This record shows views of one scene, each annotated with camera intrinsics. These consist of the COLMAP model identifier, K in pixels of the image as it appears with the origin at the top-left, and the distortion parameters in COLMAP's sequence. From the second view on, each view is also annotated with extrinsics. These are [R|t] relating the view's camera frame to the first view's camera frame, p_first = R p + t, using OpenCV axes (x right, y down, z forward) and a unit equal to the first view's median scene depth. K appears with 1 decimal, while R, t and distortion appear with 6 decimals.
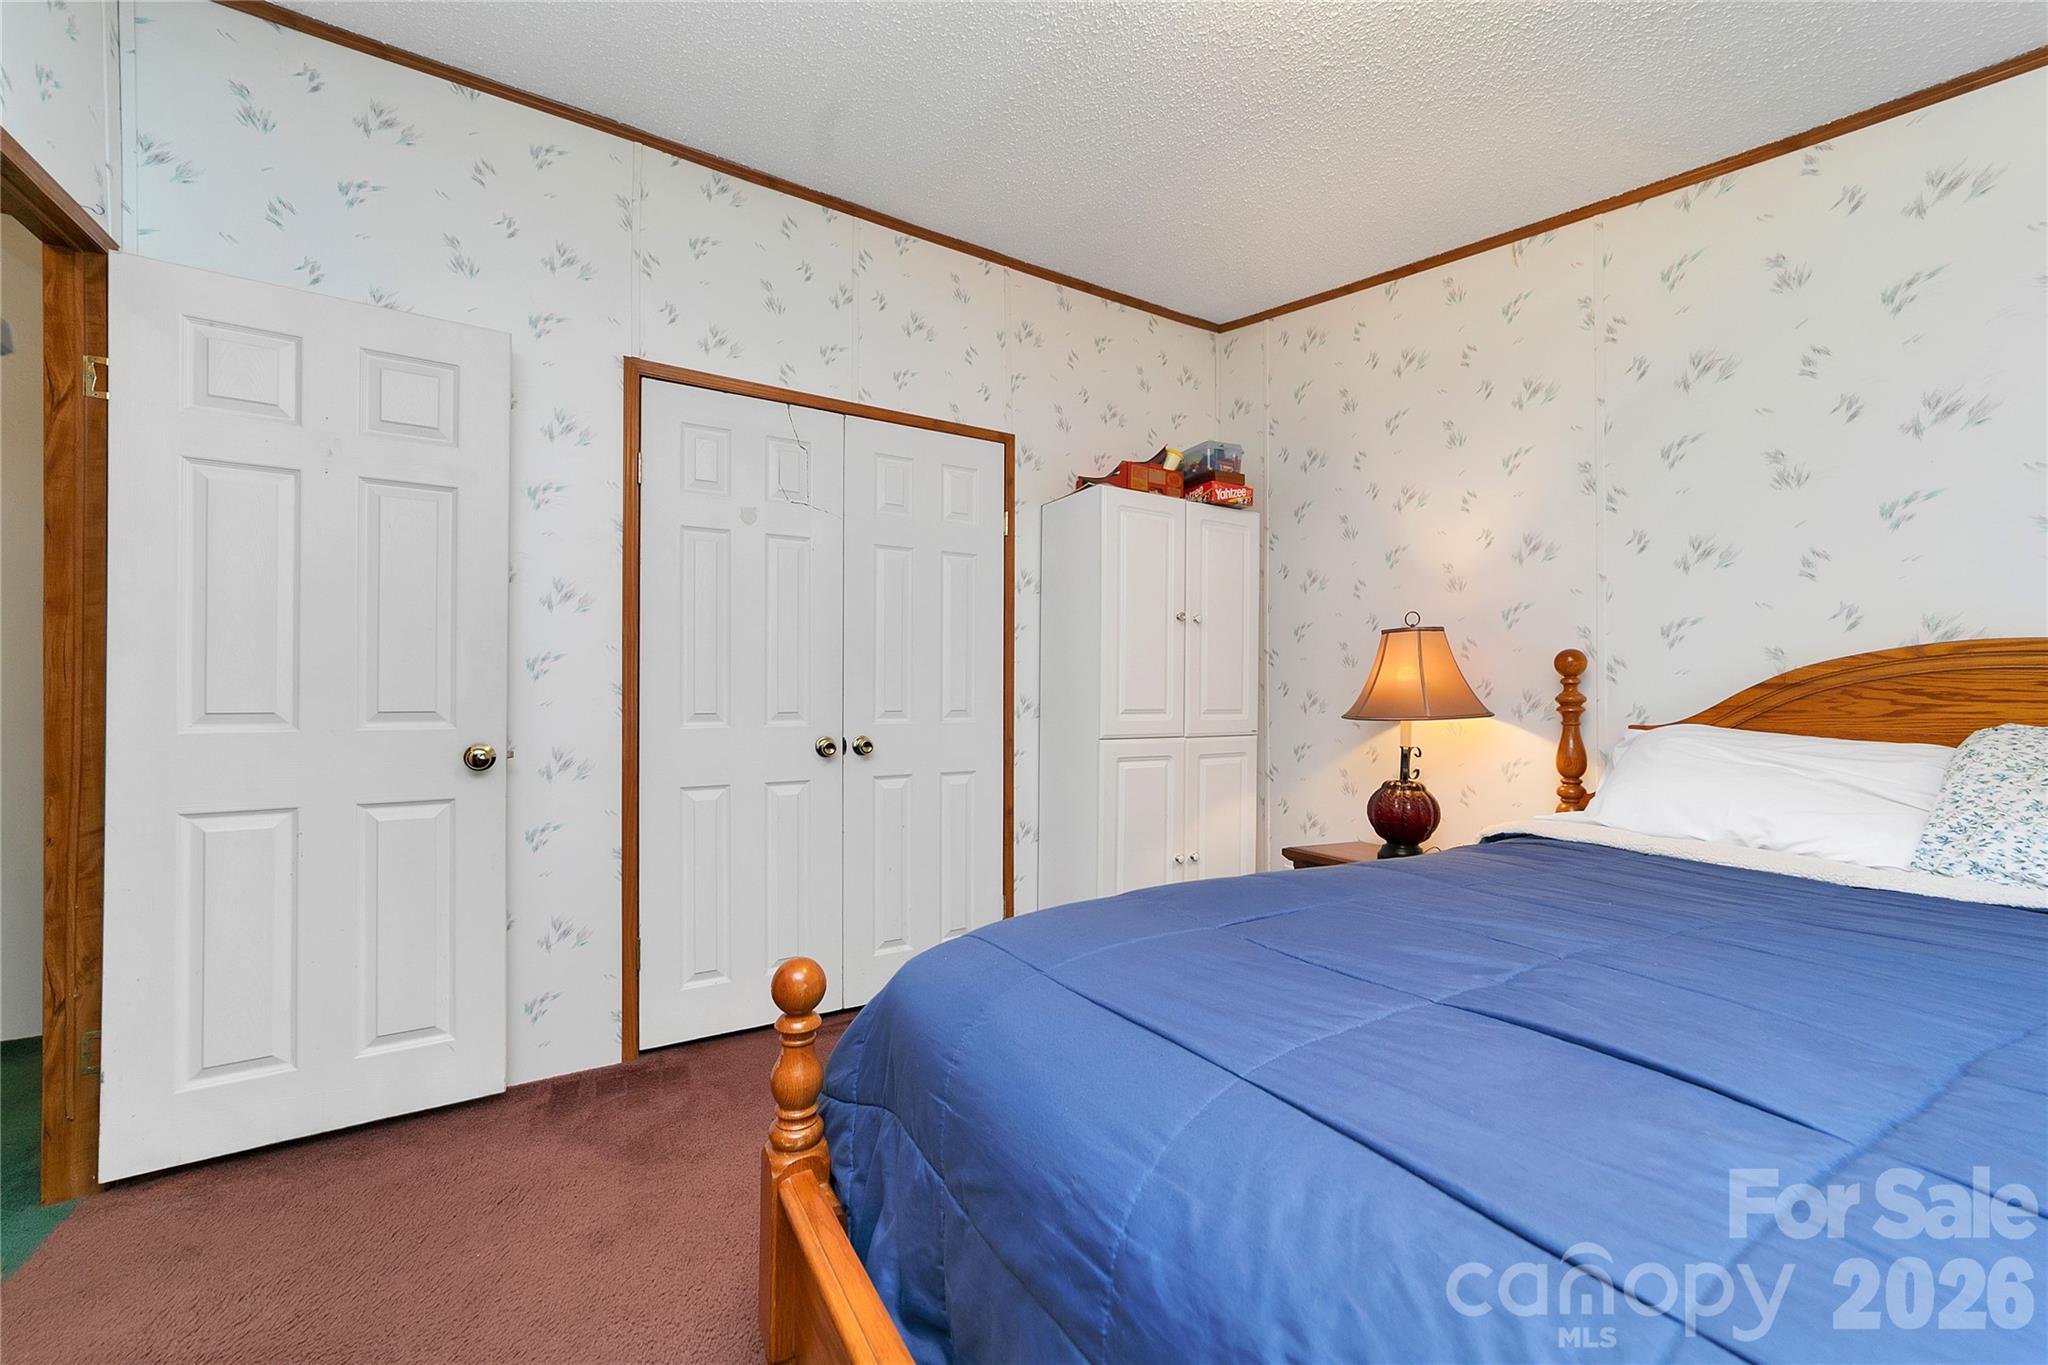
lens RADIAL K [[792.2, 0, 1019.8], [0, 792.2, 685.4], [0, 0, 1]] dist [-0.001122, 0.000033]
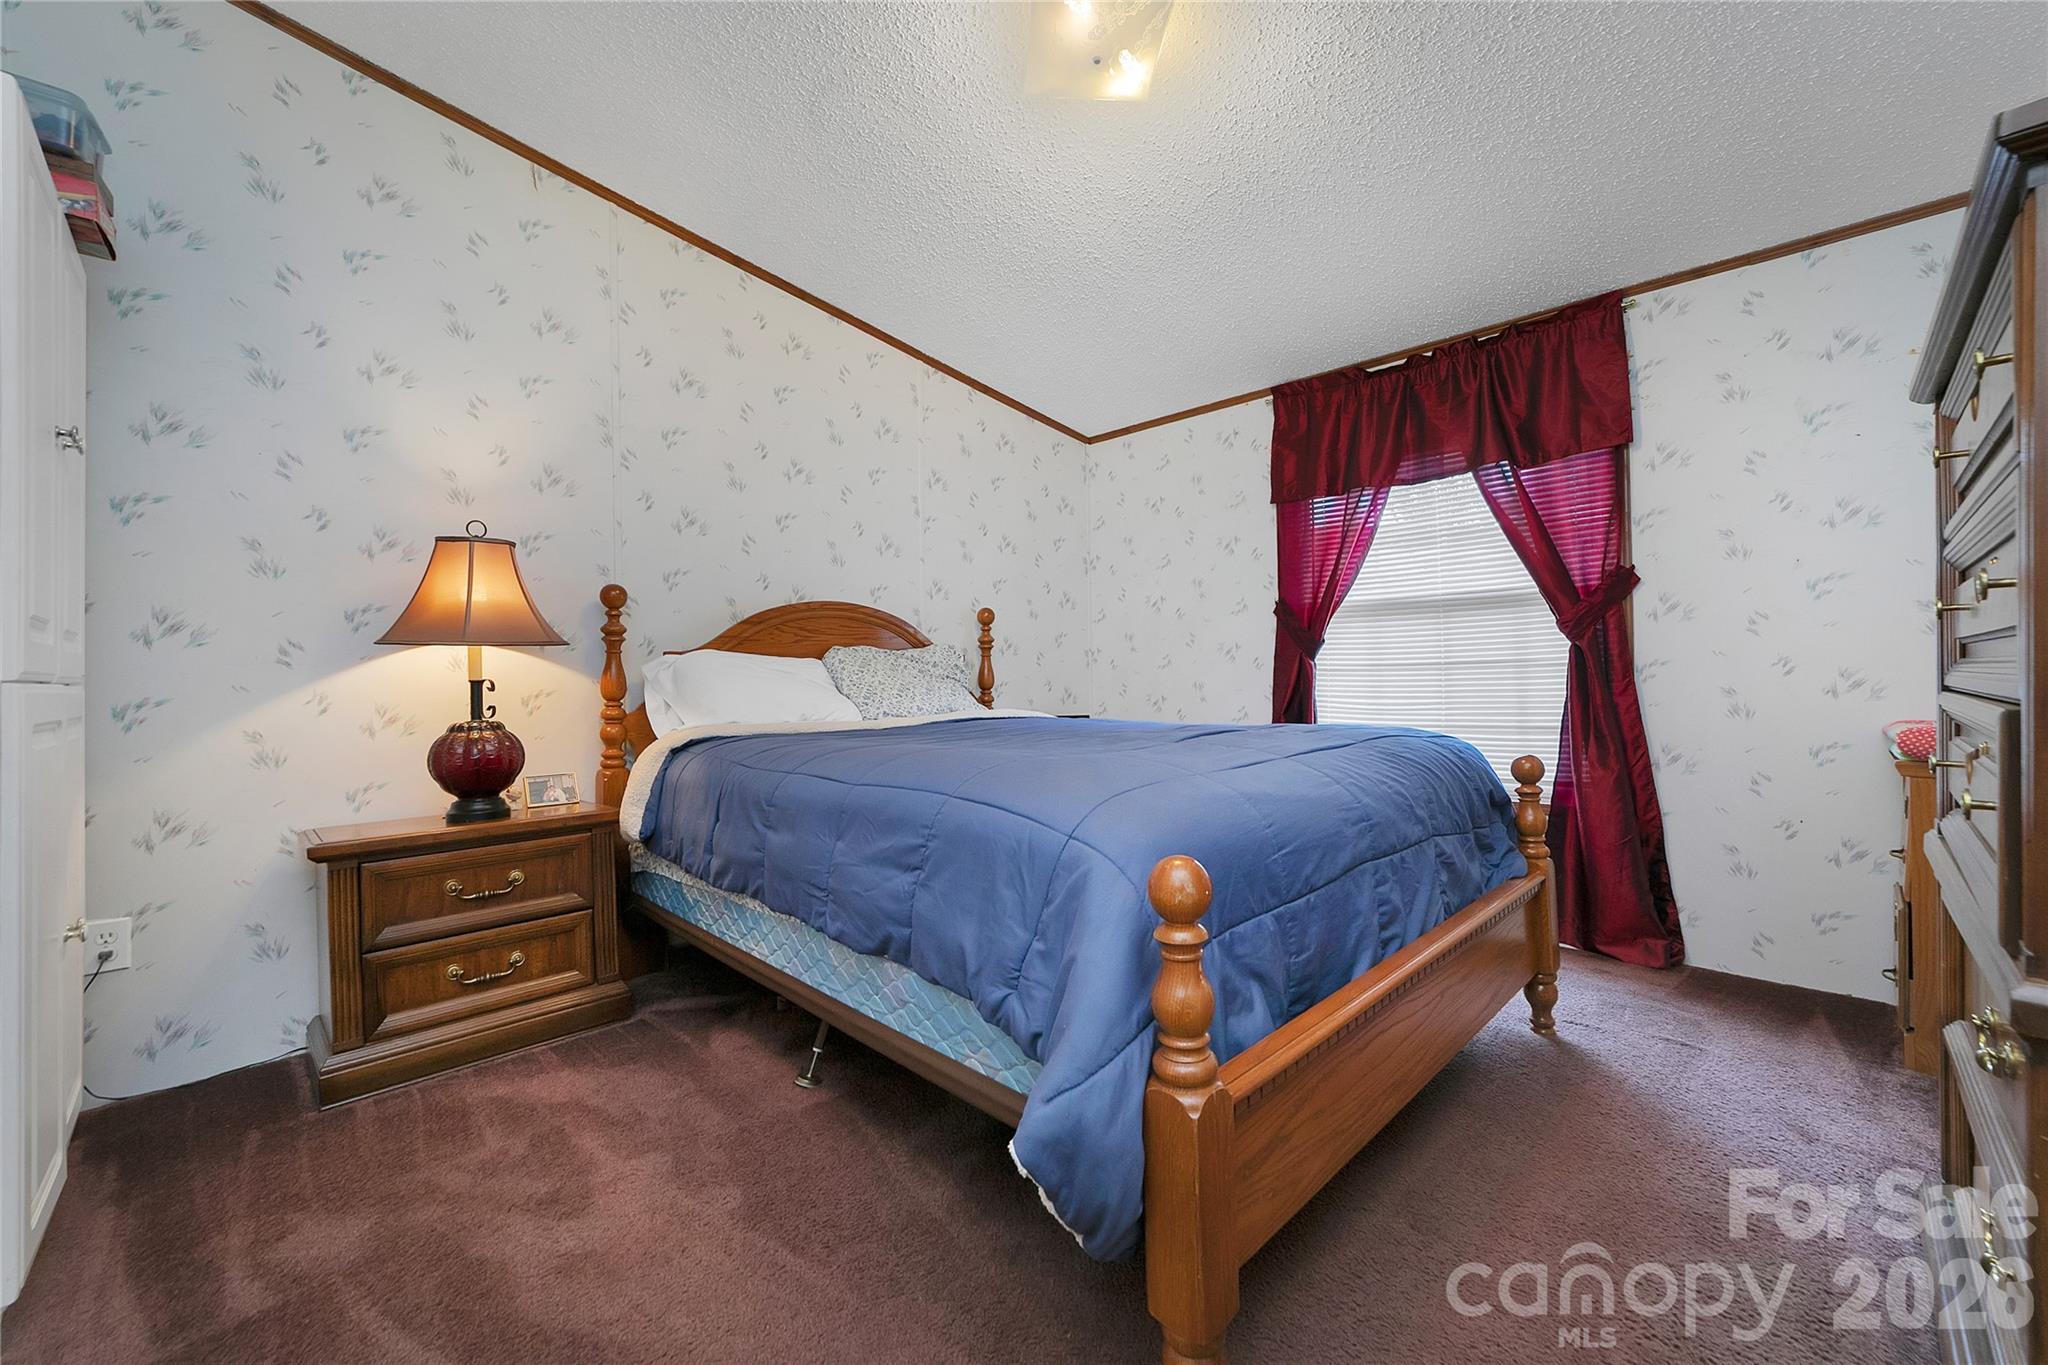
lens RADIAL K [[792.2, 0, 1019.8], [0, 792.2, 685.4], [0, 0, 1]] dist [-0.001122, 0.000033]
pose [[-0.232483, -0.004303, 0.972591, -0.507730], [0.012486, 0.999895, 0.007408, 0.093932], [-0.972520, 0.013866, -0.232405, 0.705727]]
